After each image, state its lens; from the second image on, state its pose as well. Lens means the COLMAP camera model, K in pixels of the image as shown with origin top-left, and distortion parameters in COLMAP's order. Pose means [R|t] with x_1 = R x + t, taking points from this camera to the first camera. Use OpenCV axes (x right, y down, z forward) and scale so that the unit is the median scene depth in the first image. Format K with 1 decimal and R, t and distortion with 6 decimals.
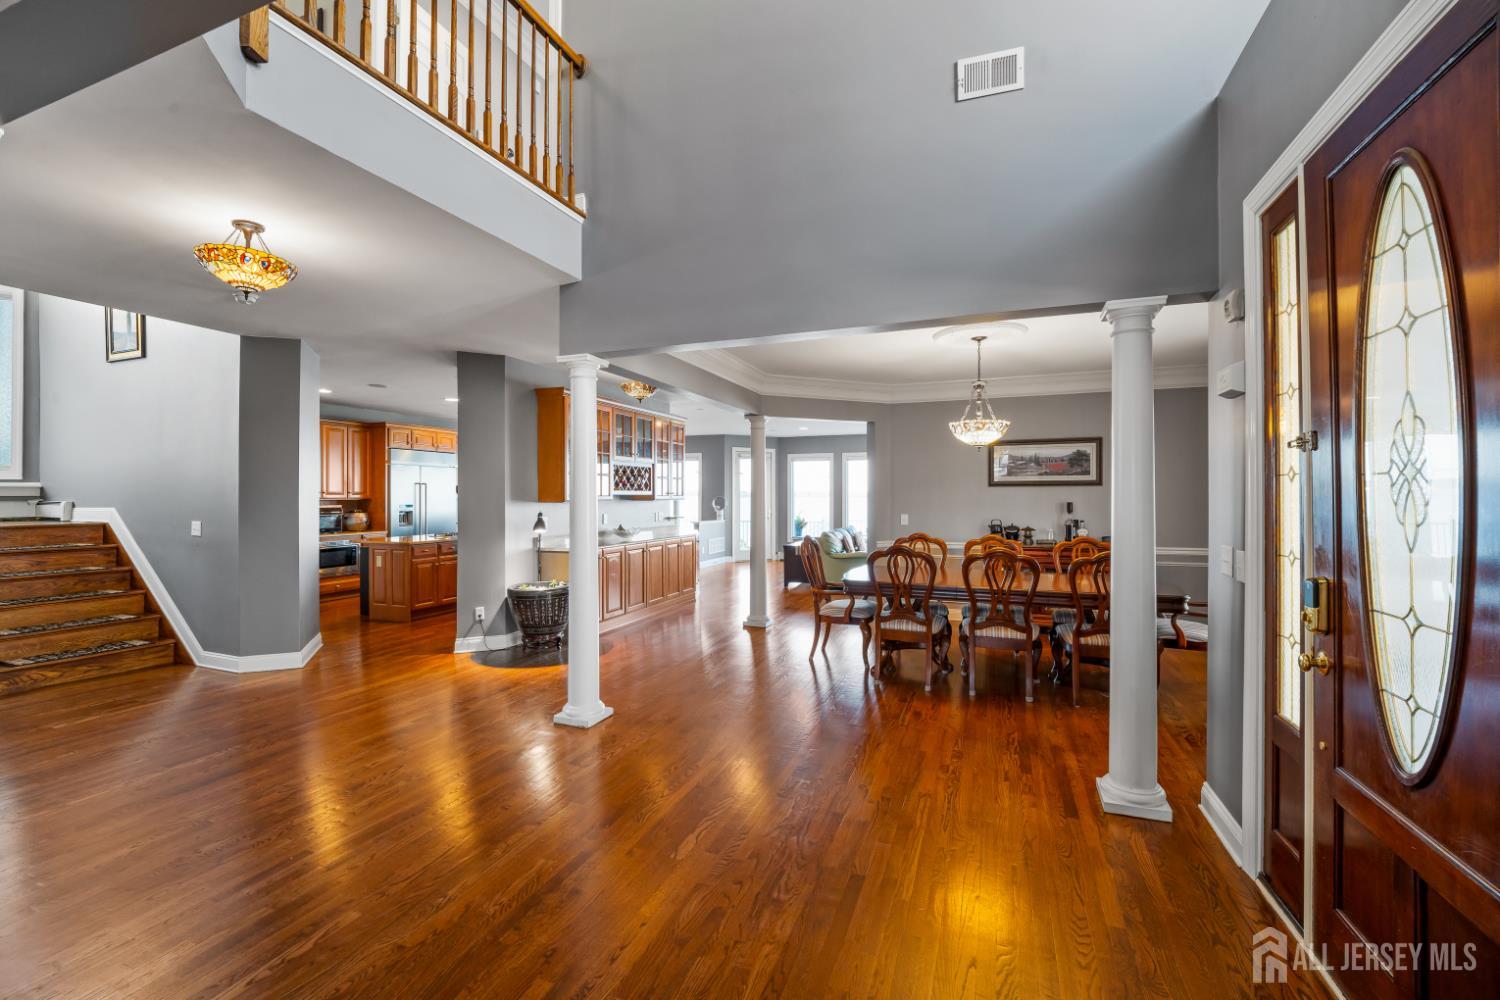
lens RADIAL K [[628.8, 0, 736.1], [0, 628.8, 498.9], [0, 0, 1]] dist [-0.000566, -0.000026]
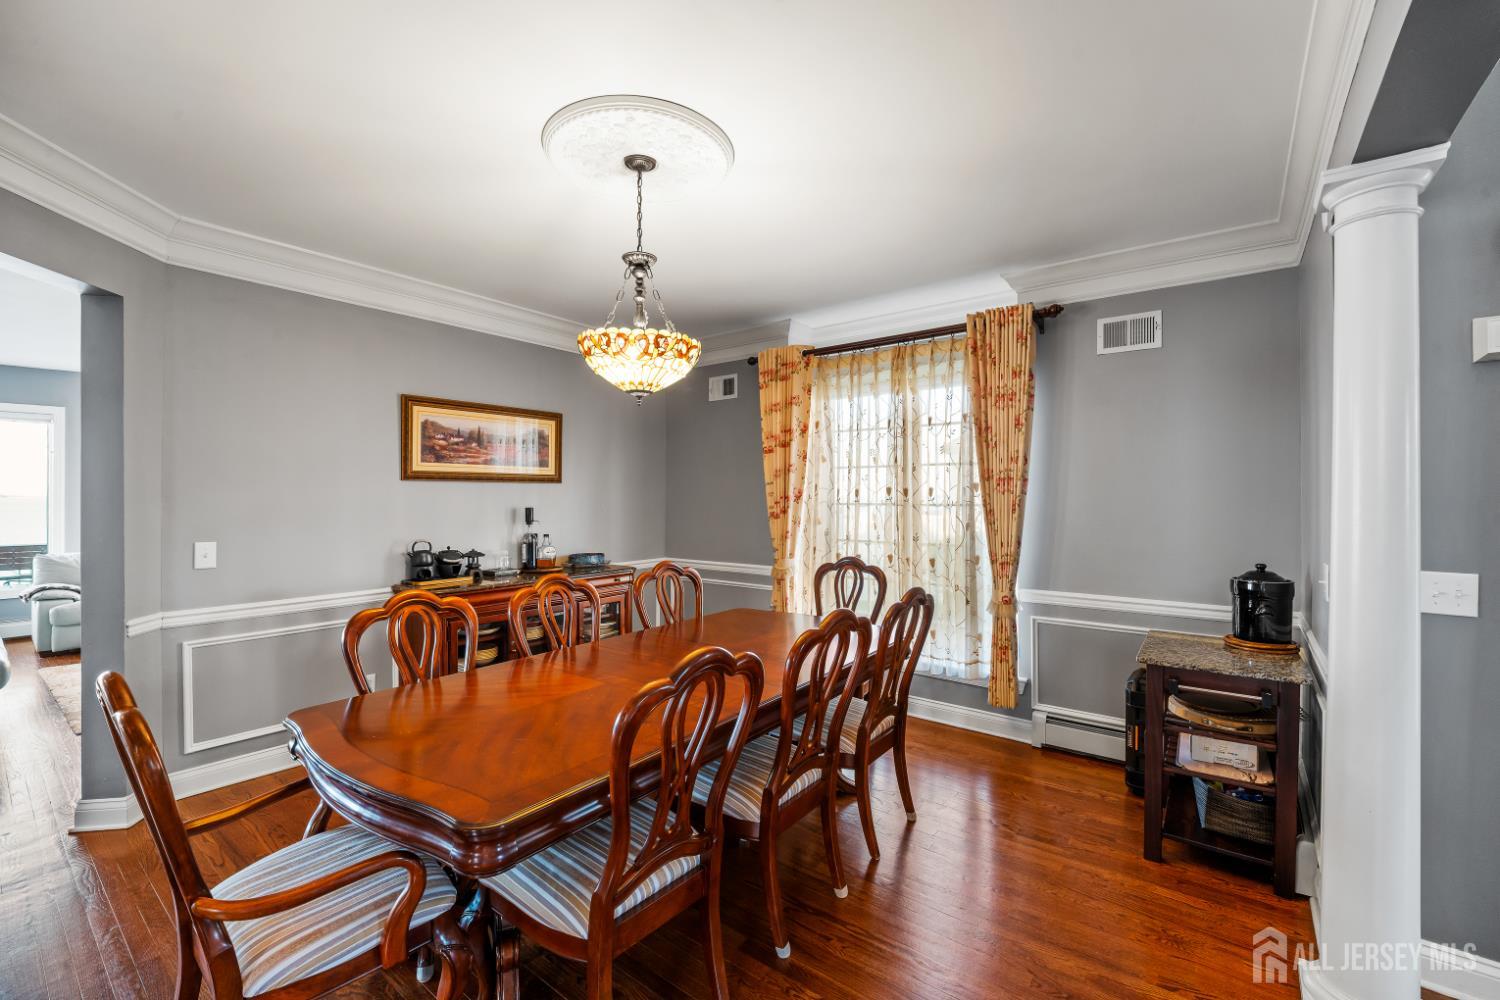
lens RADIAL K [[628.8, 0, 751.4], [0, 628.8, 499.0], [0, 0, 1]] dist [-0.000566, -0.000026]
pose [[0.267187, -0.002850, 0.963640, -0.036627], [0.001623, 0.999996, 0.002507, -0.004832], [-0.963643, 0.000894, 0.267190, 0.600594]]
